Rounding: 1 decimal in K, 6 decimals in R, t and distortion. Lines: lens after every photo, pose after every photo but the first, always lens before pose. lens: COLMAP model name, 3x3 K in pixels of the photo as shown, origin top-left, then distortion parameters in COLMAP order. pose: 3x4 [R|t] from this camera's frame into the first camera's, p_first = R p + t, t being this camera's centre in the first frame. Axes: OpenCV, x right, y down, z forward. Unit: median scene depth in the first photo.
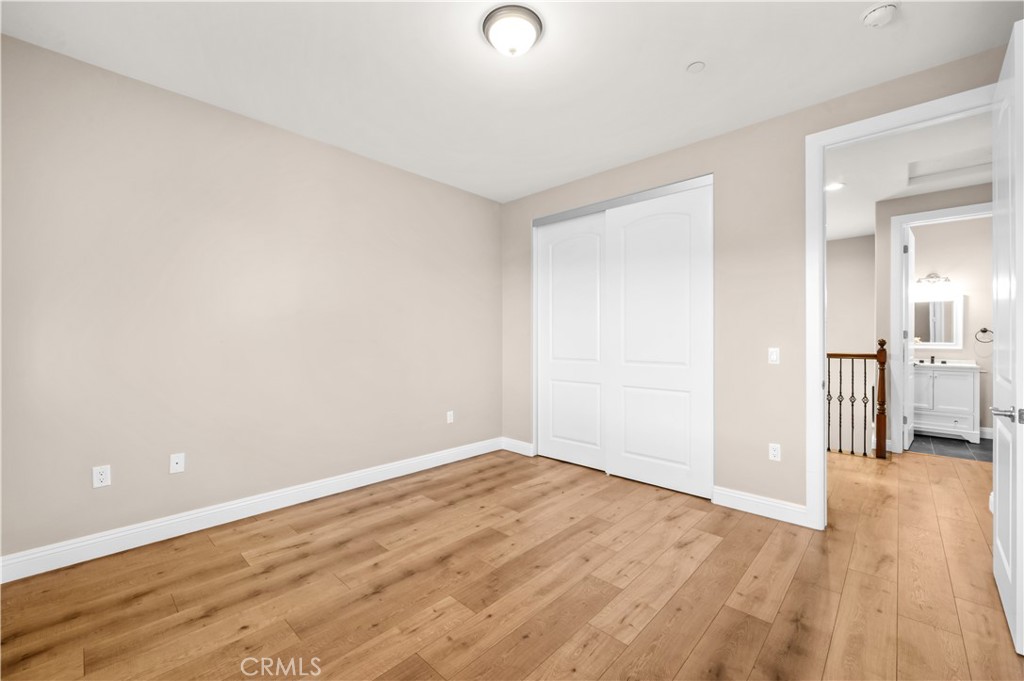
lens RADIAL K [[419.9, 0, 512.0], [0, 419.9, 340.5], [0, 0, 1]] dist [-0.002110, -0.000184]
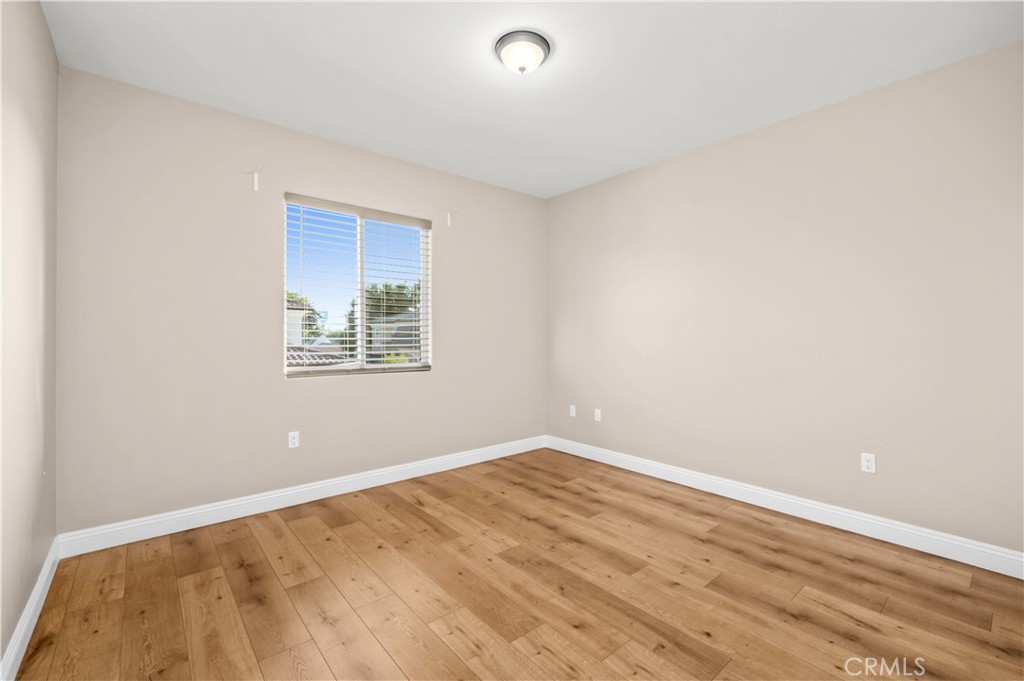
lens RADIAL K [[433.2, 0, 512.0], [0, 433.2, 340.5], [0, 0, 1]] dist [-0.000244, -0.000055]
pose [[-0.110629, 0.013147, -0.993775, 0.881400], [-0.002067, 0.999907, 0.013459, -0.012973], [0.993860, 0.003543, -0.110591, 0.871729]]
